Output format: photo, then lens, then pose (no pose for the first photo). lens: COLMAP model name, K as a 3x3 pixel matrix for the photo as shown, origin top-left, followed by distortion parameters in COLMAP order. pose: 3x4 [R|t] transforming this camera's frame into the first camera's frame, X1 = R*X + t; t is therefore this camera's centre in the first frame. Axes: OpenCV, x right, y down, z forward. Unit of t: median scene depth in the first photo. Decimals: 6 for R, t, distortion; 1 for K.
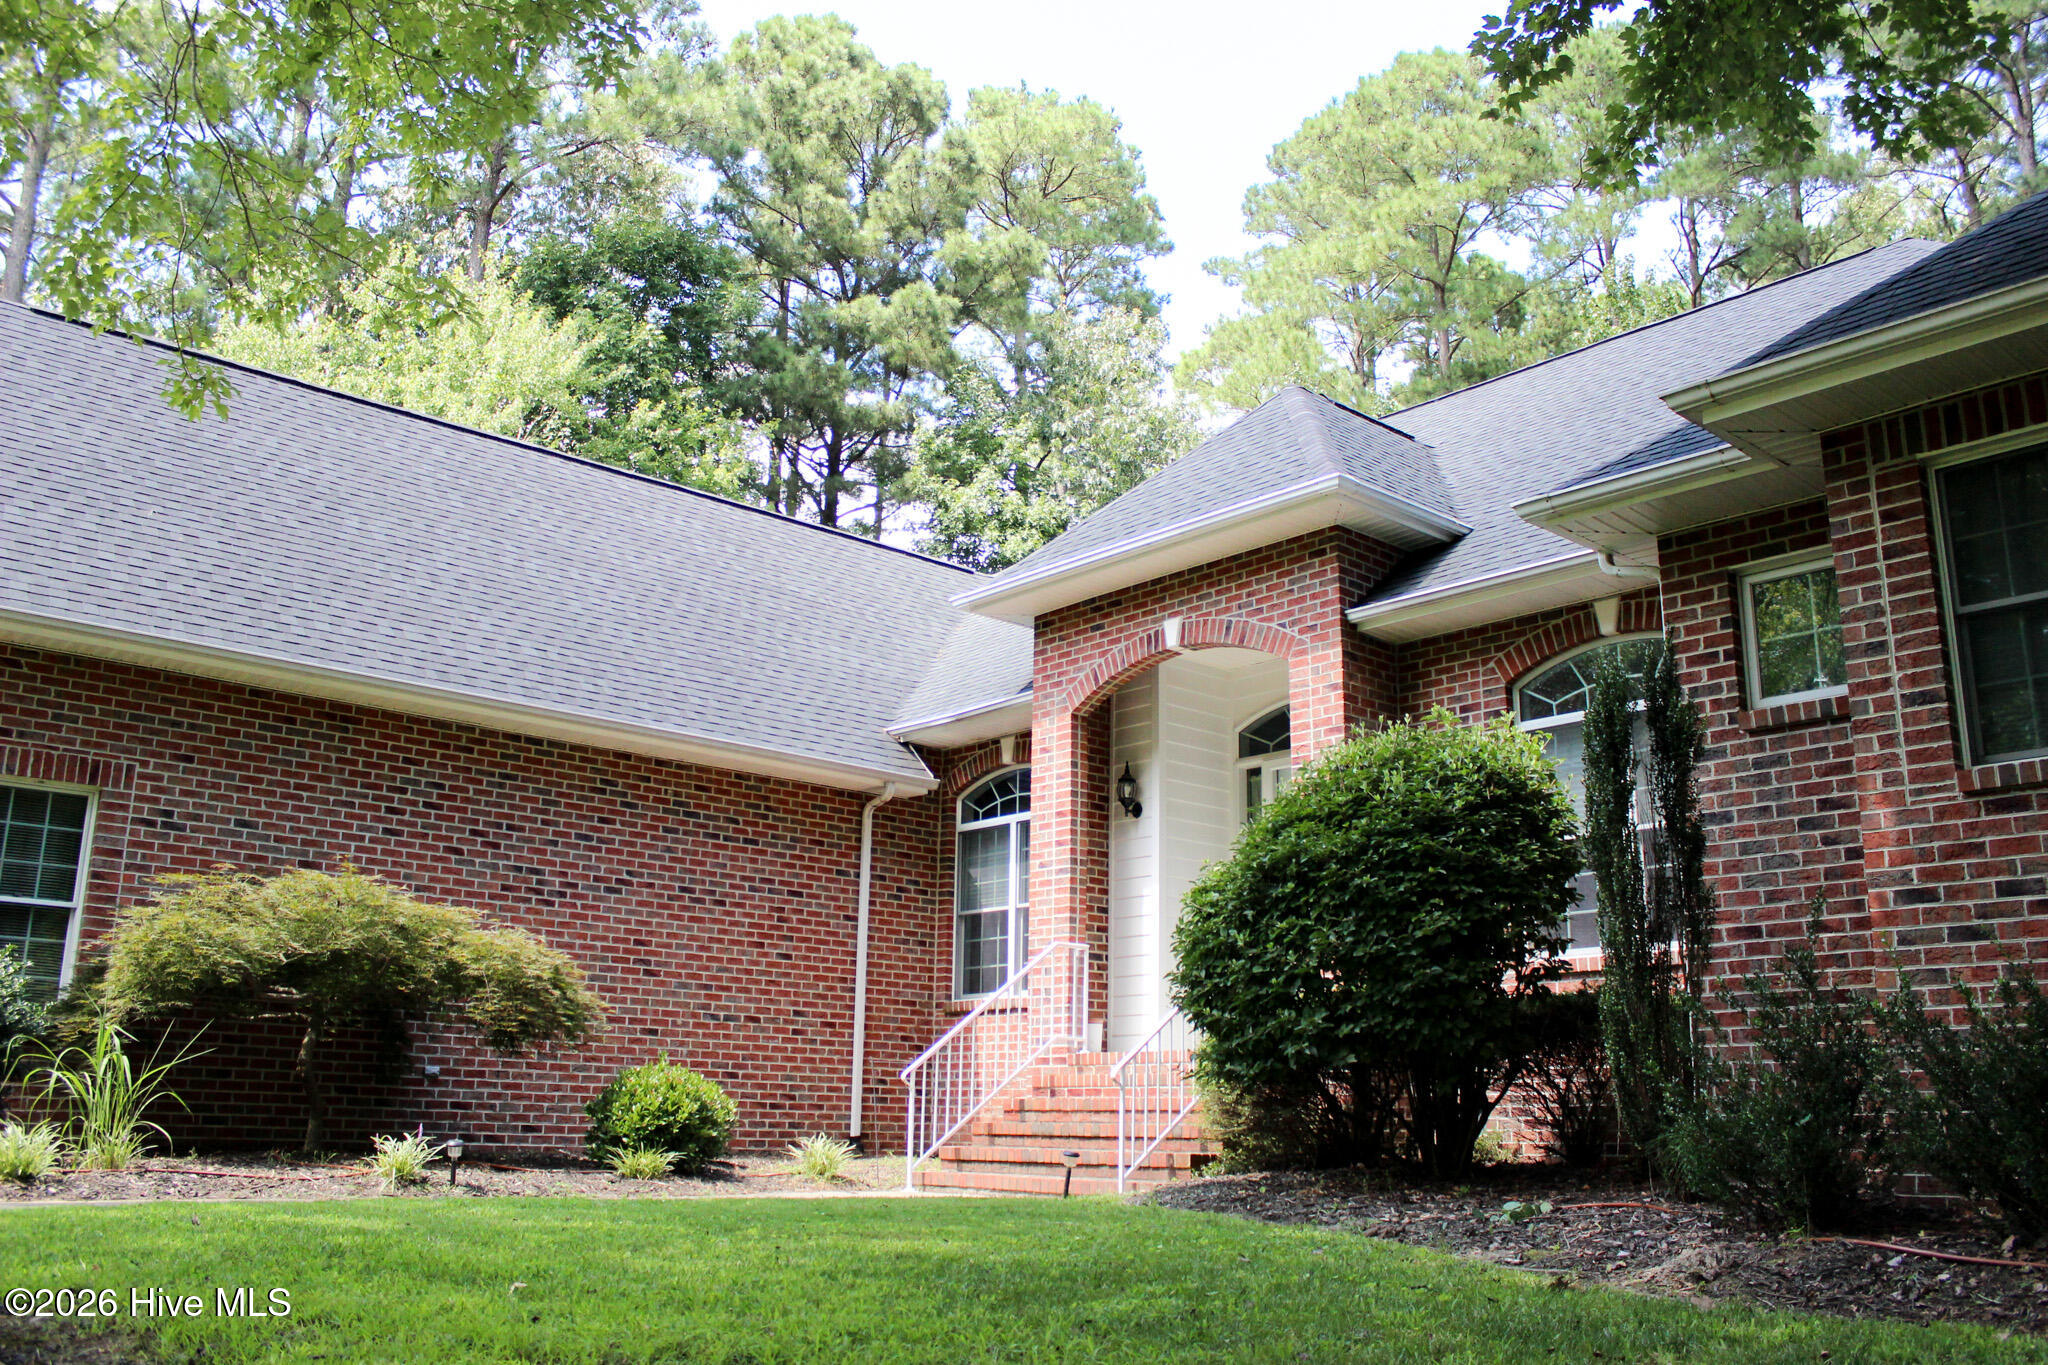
lens RADIAL K [[1728.9, 0, 1025.0], [0, 1728.9, 691.5], [0, 0, 1]] dist [-0.159103, 0.141753]
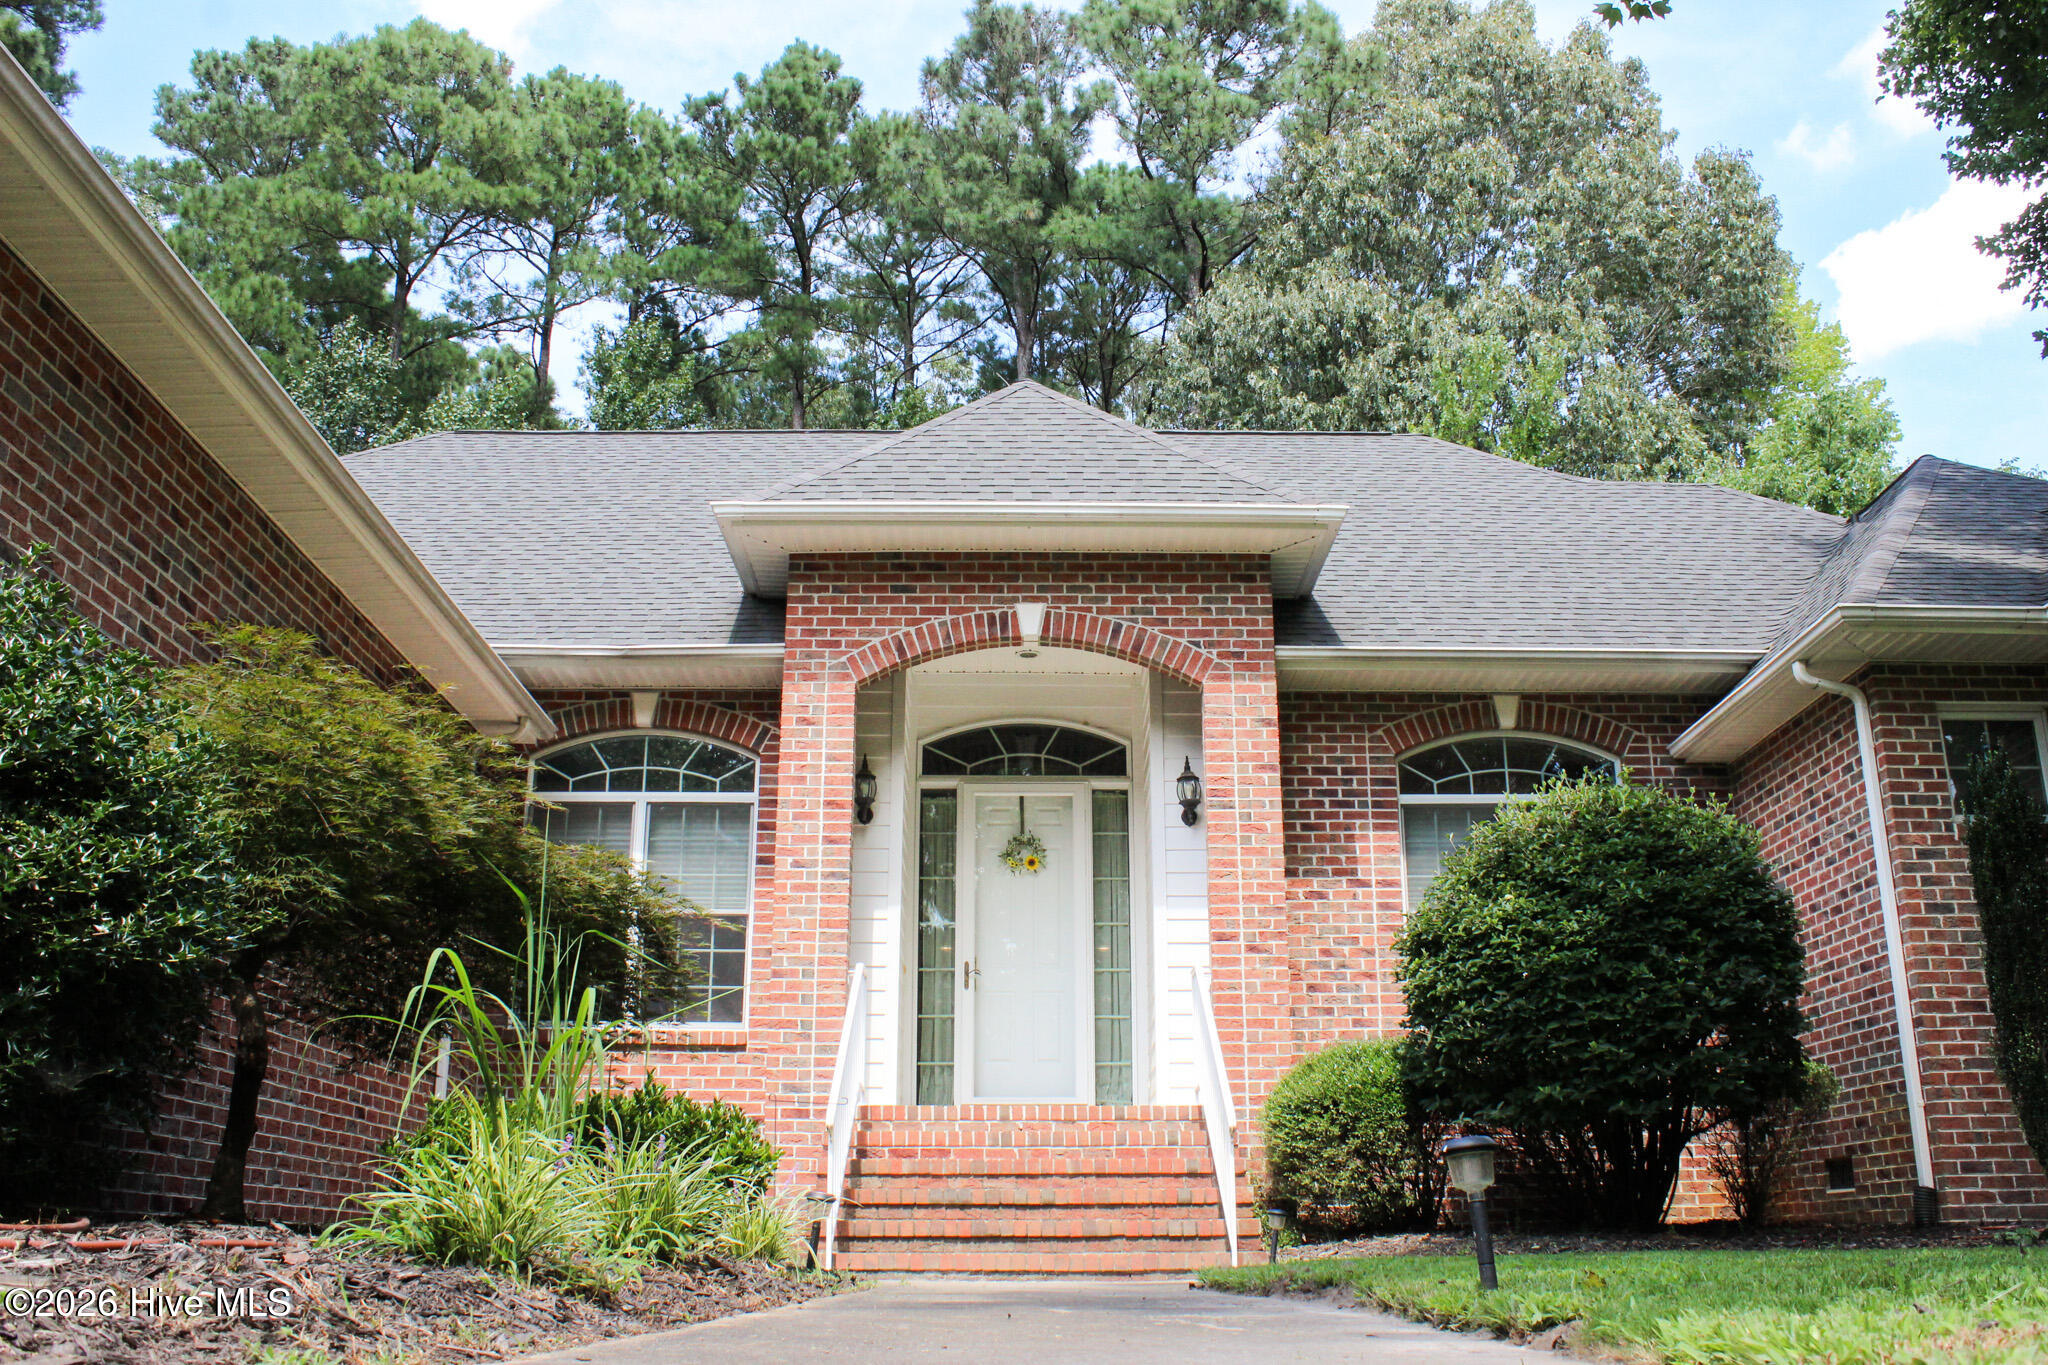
lens RADIAL K [[1820.3, 0, 1024.0], [0, 1820.3, 682.5], [0, 0, 1]] dist [-0.091641, 0.000079]
pose [[0.658068, 0.216908, 0.721039, -0.603620], [-0.172609, 0.975565, -0.135942, 0.128926], [-0.732907, -0.034999, 0.679428, 0.409013]]
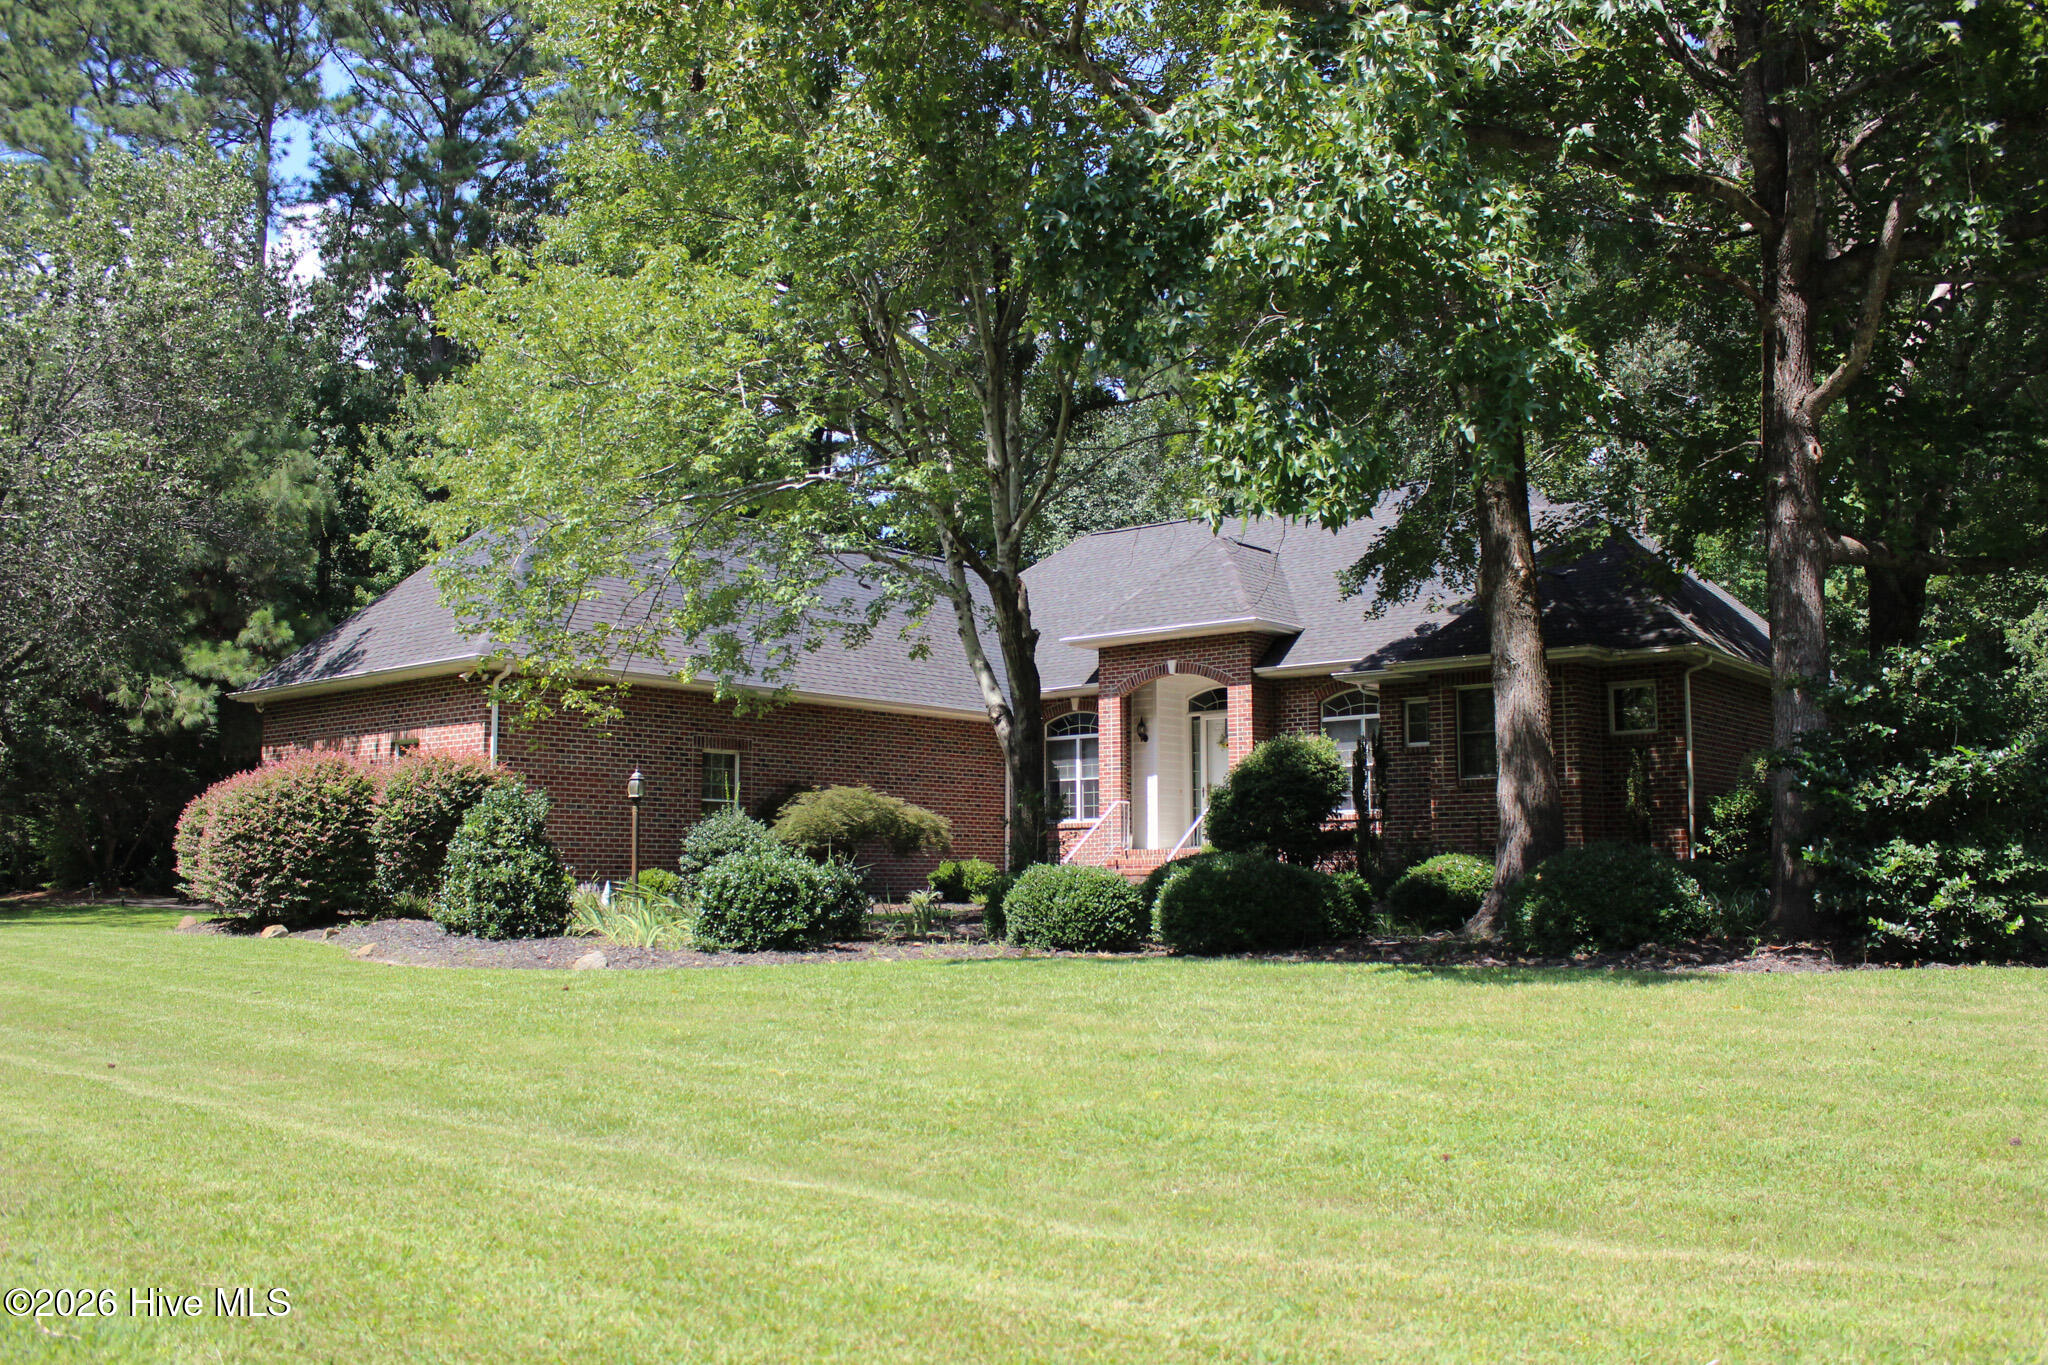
lens RADIAL K [[1795.8, 0, 1024.0], [0, 1795.8, 682.5], [0, 0, 1]] dist [-0.123996, 0.005336]
pose [[0.988498, -0.001628, 0.151228, -0.493505], [-0.018419, 0.991202, 0.131067, -0.339744], [-0.150111, -0.132345, 0.979771, -1.365009]]
